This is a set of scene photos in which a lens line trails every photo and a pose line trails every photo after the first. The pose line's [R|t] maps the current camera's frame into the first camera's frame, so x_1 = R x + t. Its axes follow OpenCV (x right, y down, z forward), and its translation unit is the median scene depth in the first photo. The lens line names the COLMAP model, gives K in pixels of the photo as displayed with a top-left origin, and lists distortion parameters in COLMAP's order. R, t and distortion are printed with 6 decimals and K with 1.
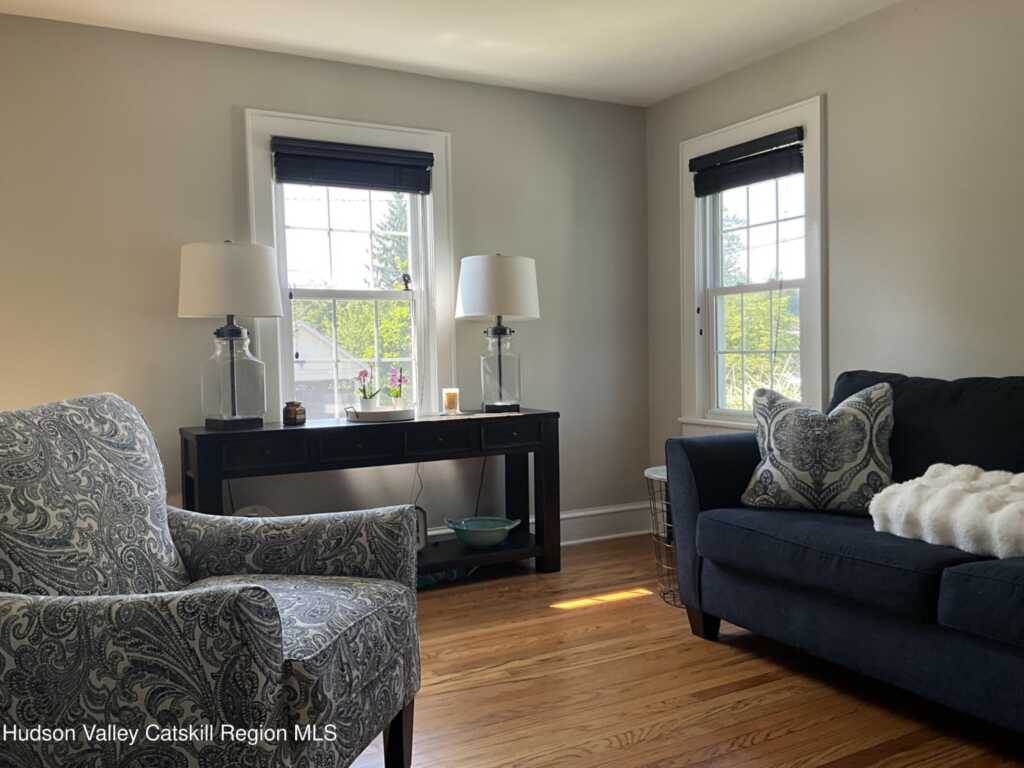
lens RADIAL K [[881.5, 0, 512.0], [0, 881.5, 384.0], [0, 0, 1]] dist [0.098376, -0.199247]
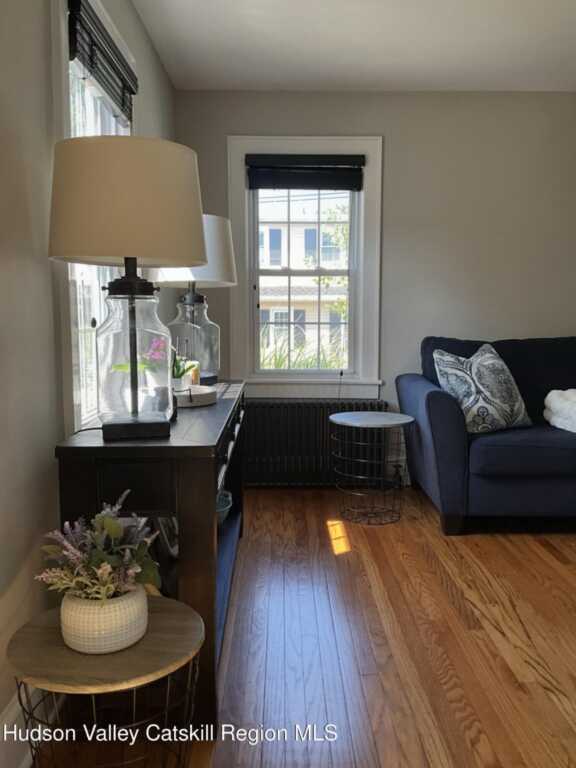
lens RADIAL K [[661.1, 0, 290.4], [0, 661.1, 382.7], [0, 0, 1]] dist [0.098376, -0.199247]
pose [[0.467700, -0.072338, 0.880922, -0.800277], [0.021106, 0.997275, 0.070687, -0.023749], [-0.883635, -0.014468, 0.467952, 0.771523]]
